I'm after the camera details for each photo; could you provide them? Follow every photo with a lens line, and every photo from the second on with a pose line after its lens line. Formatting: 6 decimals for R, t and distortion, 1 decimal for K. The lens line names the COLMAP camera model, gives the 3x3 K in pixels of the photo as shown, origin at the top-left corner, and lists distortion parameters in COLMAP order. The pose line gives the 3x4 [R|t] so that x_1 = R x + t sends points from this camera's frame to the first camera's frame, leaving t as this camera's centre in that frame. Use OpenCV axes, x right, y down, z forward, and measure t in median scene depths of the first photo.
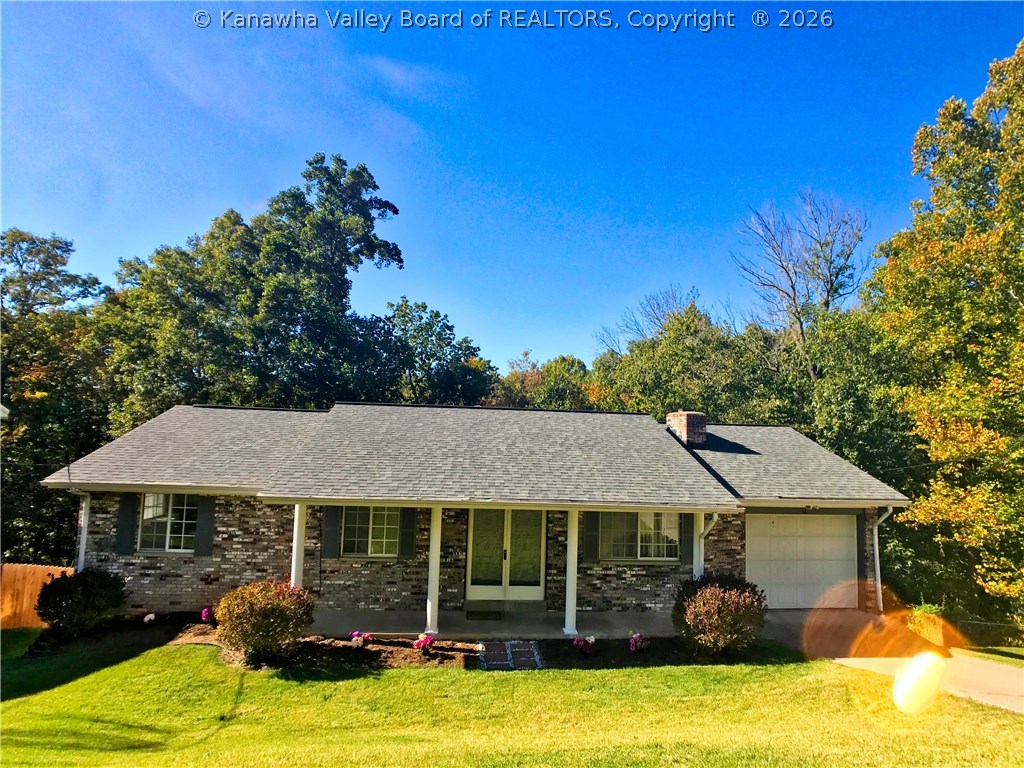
lens RADIAL K [[545.9, 0, 508.9], [0, 545.9, 379.9], [0, 0, 1]] dist [-0.031027, 0.000743]
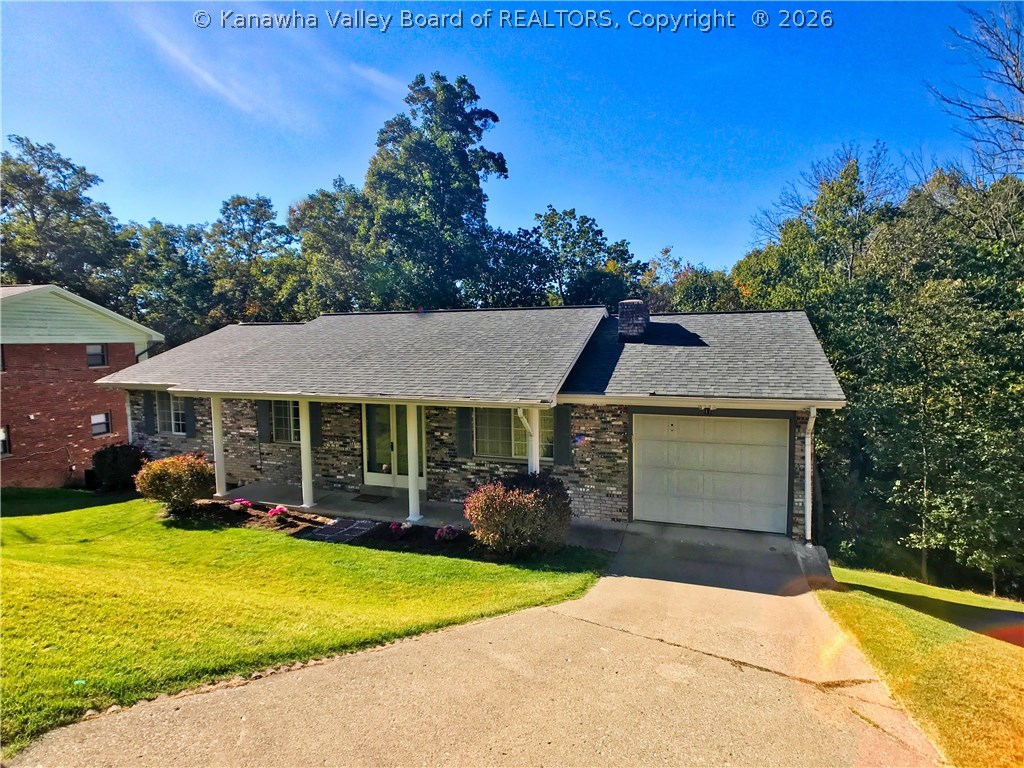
lens RADIAL K [[545.9, 0, 508.9], [0, 545.9, 379.9], [0, 0, 1]] dist [-0.031027, 0.000743]
pose [[0.908947, -0.010578, -0.416778, 0.648934], [0.076615, 0.986891, 0.142041, 0.058264], [0.409812, -0.161039, 0.897842, 0.155351]]
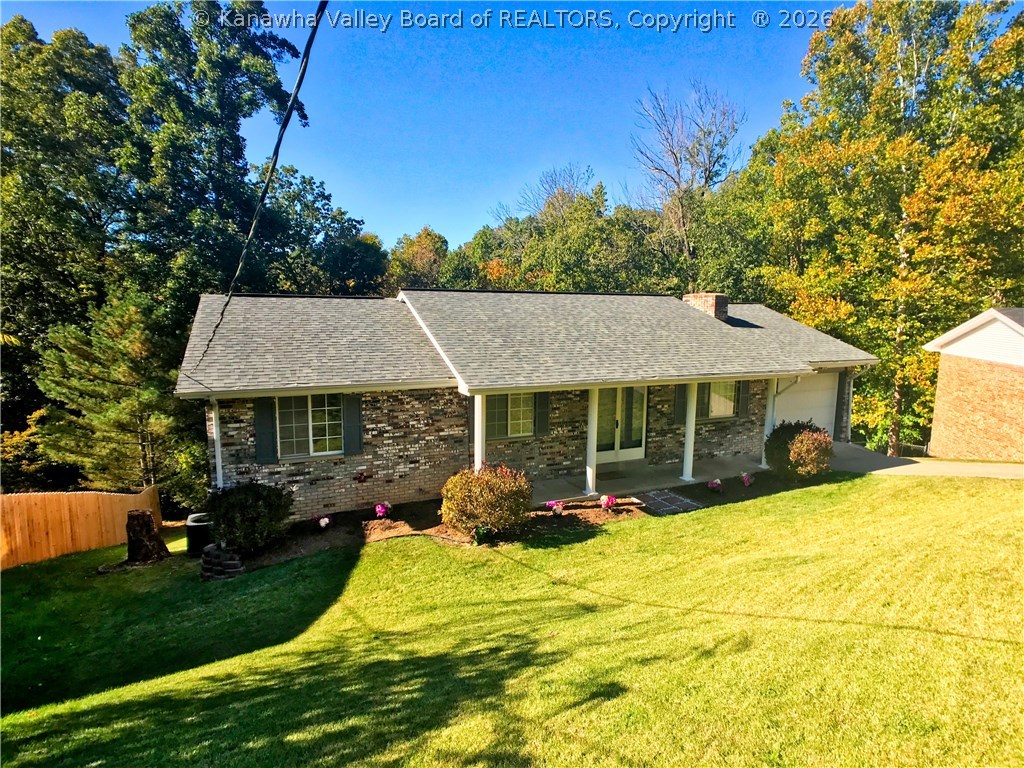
lens RADIAL K [[545.9, 0, 508.9], [0, 545.9, 379.9], [0, 0, 1]] dist [-0.031027, 0.000743]
pose [[0.945335, -0.065003, 0.319557, -0.579915], [-0.009009, 0.974352, 0.224849, -0.022469], [-0.325977, -0.215437, 0.920503, 0.045894]]
